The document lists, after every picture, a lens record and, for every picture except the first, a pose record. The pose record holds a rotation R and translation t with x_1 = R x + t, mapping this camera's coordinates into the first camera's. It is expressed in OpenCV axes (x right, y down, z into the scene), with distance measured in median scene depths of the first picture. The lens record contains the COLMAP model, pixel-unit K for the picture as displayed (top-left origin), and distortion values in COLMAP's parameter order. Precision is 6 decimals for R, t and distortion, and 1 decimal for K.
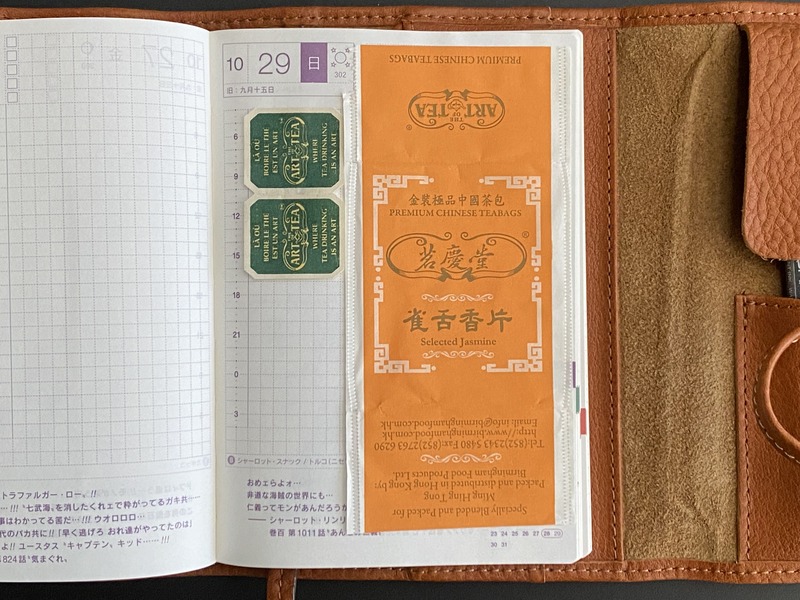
lens RADIAL K [[1225.8, 0, 400.0], [0, 1225.8, 300.0], [0, 0, 1]] dist [-0.013010, -0.208124]
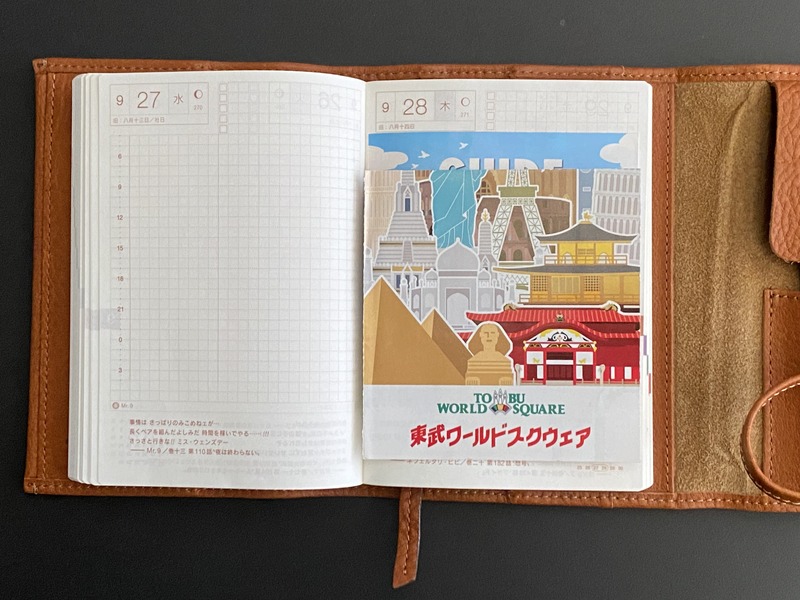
lens RADIAL K [[1199.0, 0, 400.0], [0, 1199.0, 300.0], [0, 0, 1]] dist [0.016574, -0.637842]
pose [[0.998090, 0.020634, -0.058235, -0.036370], [-0.022559, 0.999214, -0.032601, 0.057089], [0.057516, 0.033852, 0.997770, -0.281788]]
